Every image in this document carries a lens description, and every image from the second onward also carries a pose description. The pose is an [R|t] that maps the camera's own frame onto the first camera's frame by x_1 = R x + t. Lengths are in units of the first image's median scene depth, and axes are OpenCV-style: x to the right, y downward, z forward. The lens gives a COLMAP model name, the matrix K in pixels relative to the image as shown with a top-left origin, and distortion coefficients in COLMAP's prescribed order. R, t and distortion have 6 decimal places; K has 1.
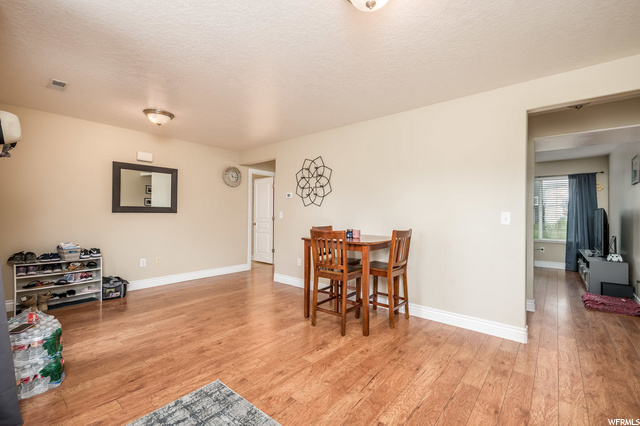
lens RADIAL K [[283.1, 0, 320.0], [0, 283.1, 213.0], [0, 0, 1]] dist [-0.000658, -0.000174]
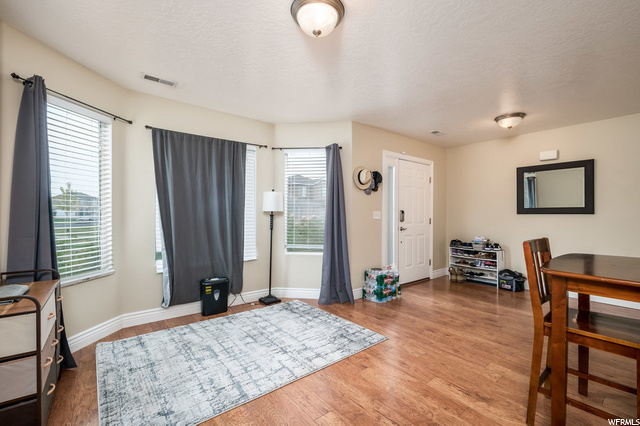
lens RADIAL K [[283.1, 0, 320.0], [0, 283.1, 213.0], [0, 0, 1]] dist [-0.000658, -0.000174]
pose [[-0.212777, -0.009355, -0.977056, 0.557676], [-0.003776, 0.999955, -0.008751, 0.008168], [0.977094, 0.001827, -0.212803, 0.534034]]
